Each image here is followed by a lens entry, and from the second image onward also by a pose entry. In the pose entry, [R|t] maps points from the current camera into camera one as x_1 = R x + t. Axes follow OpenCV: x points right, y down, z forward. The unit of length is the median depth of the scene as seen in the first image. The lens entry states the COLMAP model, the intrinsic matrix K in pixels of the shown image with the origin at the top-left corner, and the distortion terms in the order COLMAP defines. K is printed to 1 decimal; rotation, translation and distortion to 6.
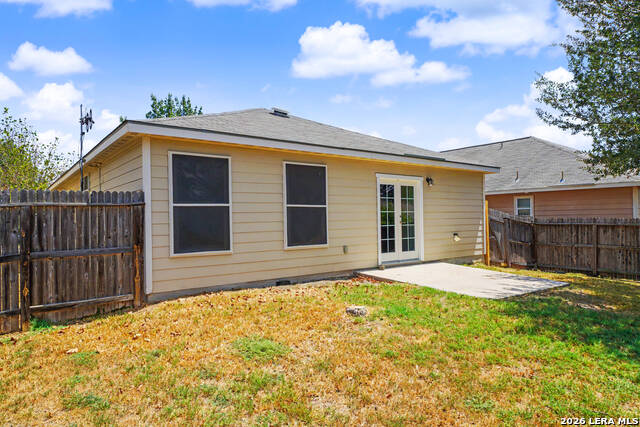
lens RADIAL K [[409.8, 0, 319.1], [0, 409.8, 213.8], [0, 0, 1]] dist [-0.004978, 0.003628]
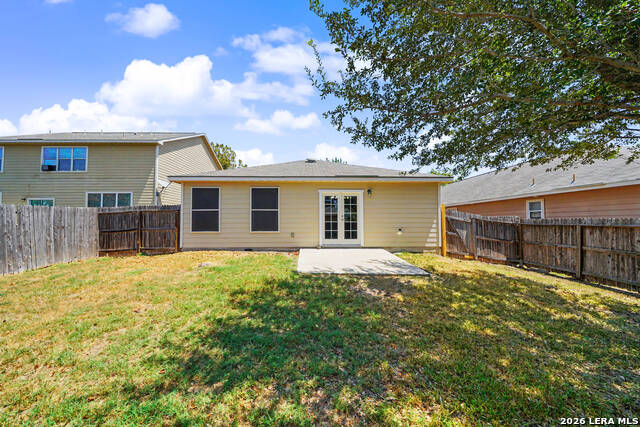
lens RADIAL K [[216.0, 0, 318.3], [0, 216.0, 214.7], [0, 0, 1]] dist [-0.002320, -0.001295]
pose [[0.804423, -0.007669, -0.594007, 0.778306], [-0.002465, 0.999865, -0.016247, 0.018539], [0.594051, 0.014534, 0.804296, 0.373953]]
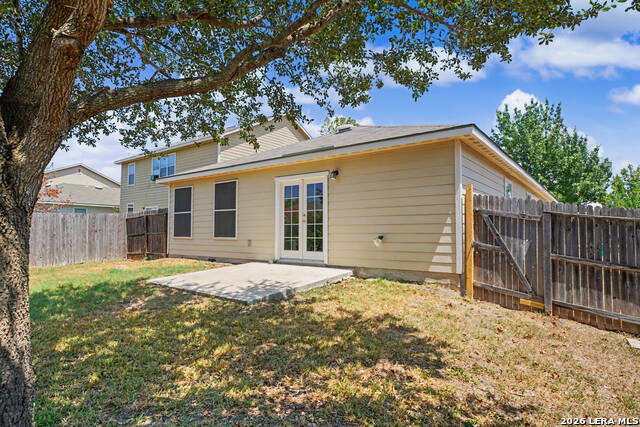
lens RADIAL K [[362.9, 0, 318.2], [0, 362.9, 215.2], [0, 0, 1]] dist [-0.001746, 0.000353]
pose [[0.254581, -0.030759, -0.966562, 1.357090], [0.009251, 0.999526, -0.029371, 0.041312], [0.967007, -0.001464, 0.254745, 1.035565]]
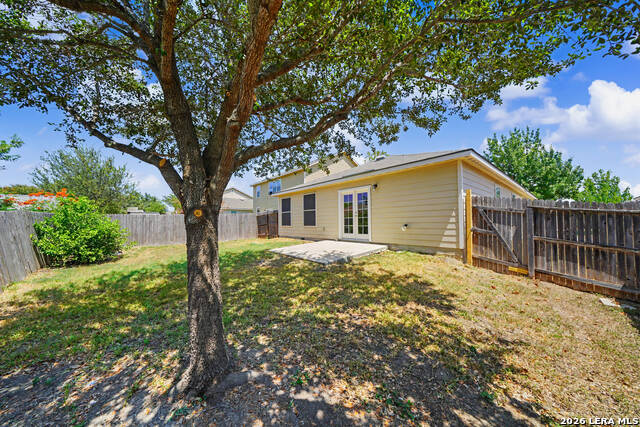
lens RADIAL K [[216.0, 0, 316.5], [0, 216.0, 216.1], [0, 0, 1]] dist [-0.002320, -0.001295]
pose [[0.044342, -0.016876, -0.998874, 1.358583], [0.023192, 0.999605, -0.015859, 0.040266], [0.998747, -0.022463, 0.044716, 1.026200]]
